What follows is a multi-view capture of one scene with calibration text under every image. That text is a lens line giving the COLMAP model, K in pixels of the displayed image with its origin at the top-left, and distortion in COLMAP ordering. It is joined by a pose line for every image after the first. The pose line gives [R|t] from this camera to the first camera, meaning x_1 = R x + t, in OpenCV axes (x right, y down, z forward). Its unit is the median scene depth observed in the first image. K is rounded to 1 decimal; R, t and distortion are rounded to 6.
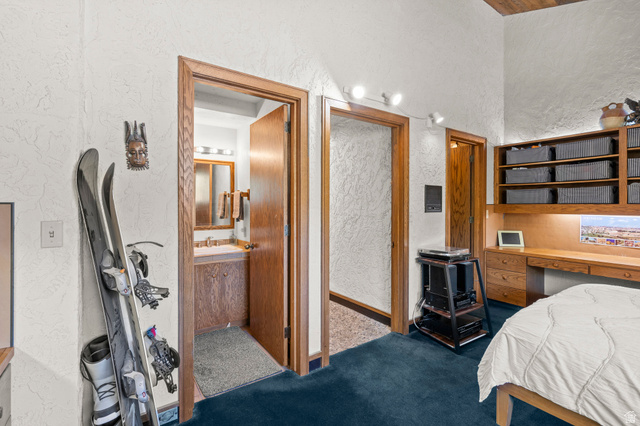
lens RADIAL K [[292.5, 0, 320.1], [0, 292.5, 209.1], [0, 0, 1]] dist [0.000524, 0.000498]
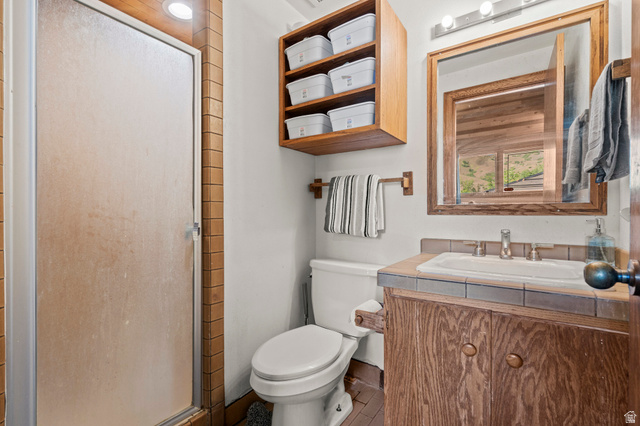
lens RADIAL K [[292.5, 0, 321.4], [0, 292.5, 215.1], [0, 0, 1]] dist [0.000524, 0.000498]
pose [[0.333887, 0.000187, -0.942613, -0.107681], [-0.009782, 0.999947, -0.003266, 0.078126], [0.942562, 0.010312, 0.333872, 0.660006]]
